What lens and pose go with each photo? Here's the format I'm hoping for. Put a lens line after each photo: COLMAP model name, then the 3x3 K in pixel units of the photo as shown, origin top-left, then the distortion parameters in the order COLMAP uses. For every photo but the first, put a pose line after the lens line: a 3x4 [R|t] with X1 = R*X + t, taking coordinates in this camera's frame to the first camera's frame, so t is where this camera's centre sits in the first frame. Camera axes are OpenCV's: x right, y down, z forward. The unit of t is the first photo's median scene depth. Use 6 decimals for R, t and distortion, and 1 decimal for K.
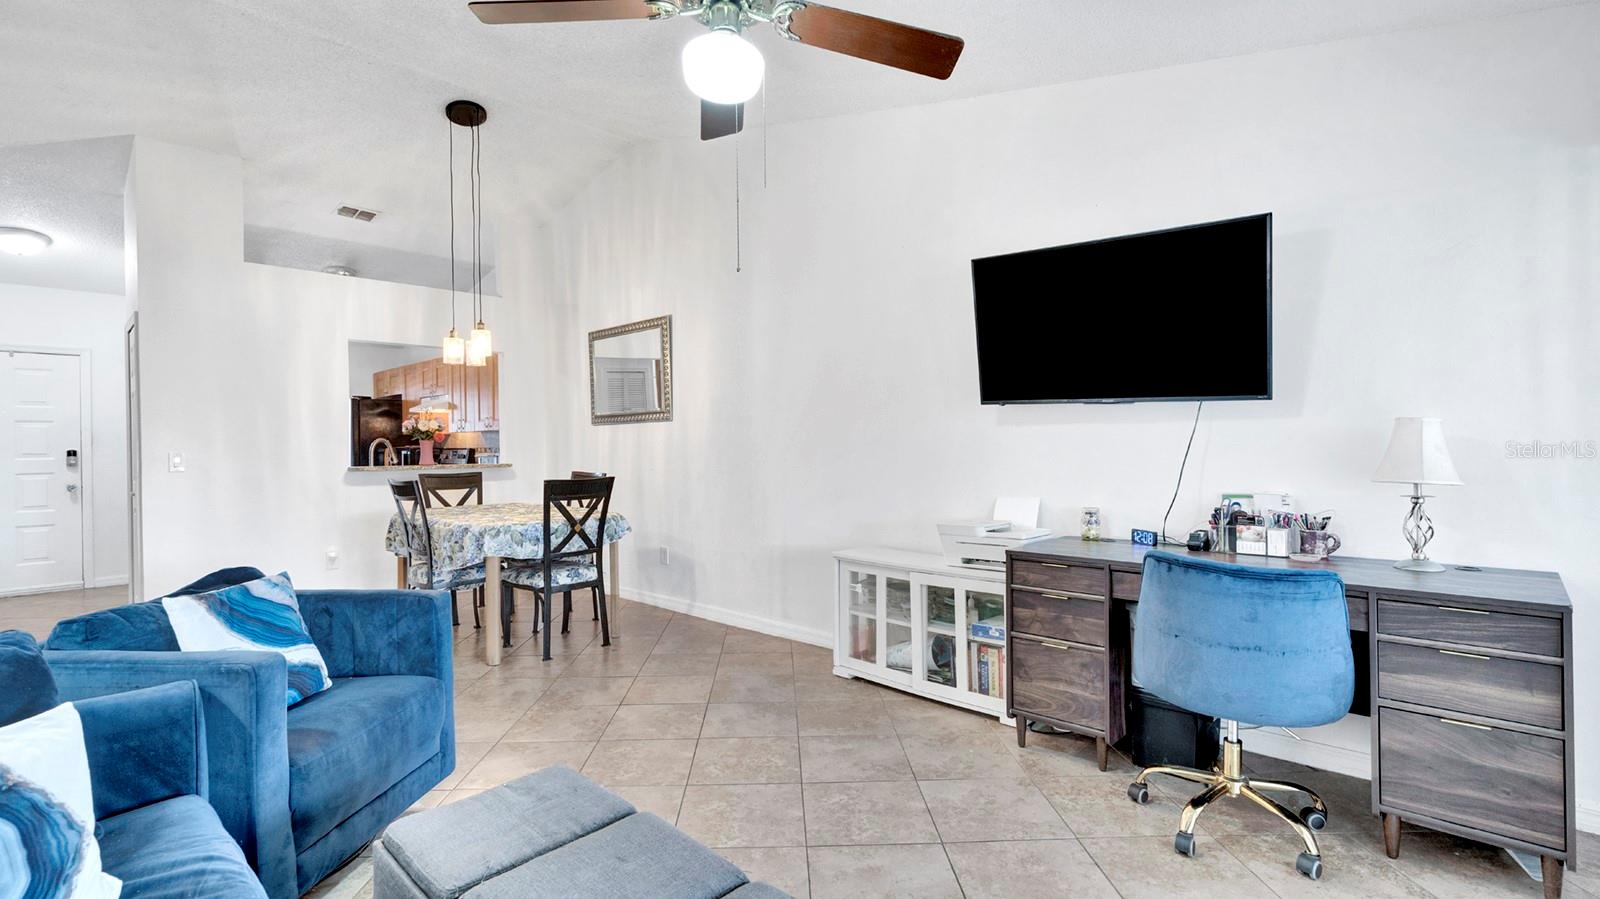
lens RADIAL K [[717.3, 0, 790.5], [0, 717.3, 447.2], [0, 0, 1]] dist [-0.000044, 0.000012]
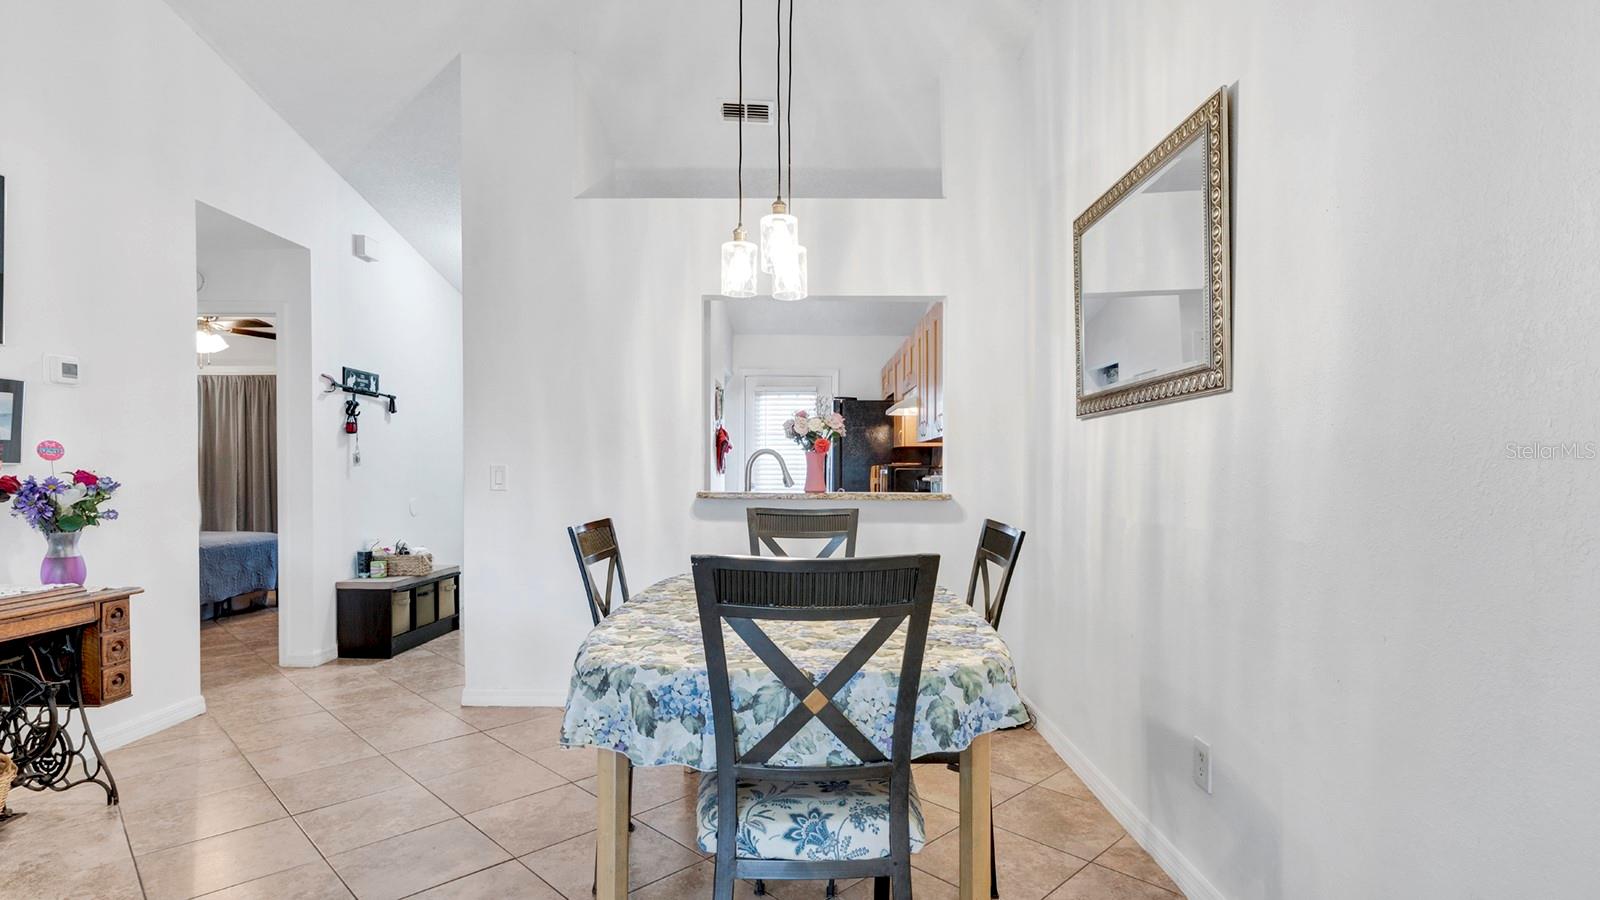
lens RADIAL K [[799.3, 0, 803.2], [0, 799.3, 481.2], [0, 0, 1]] dist [-0.002224, -0.000070]
pose [[0.693809, 0.024240, -0.719751, -0.035617], [-0.014430, 0.999701, 0.019758, 0.003292], [0.720015, -0.003323, 0.693951, 0.733606]]
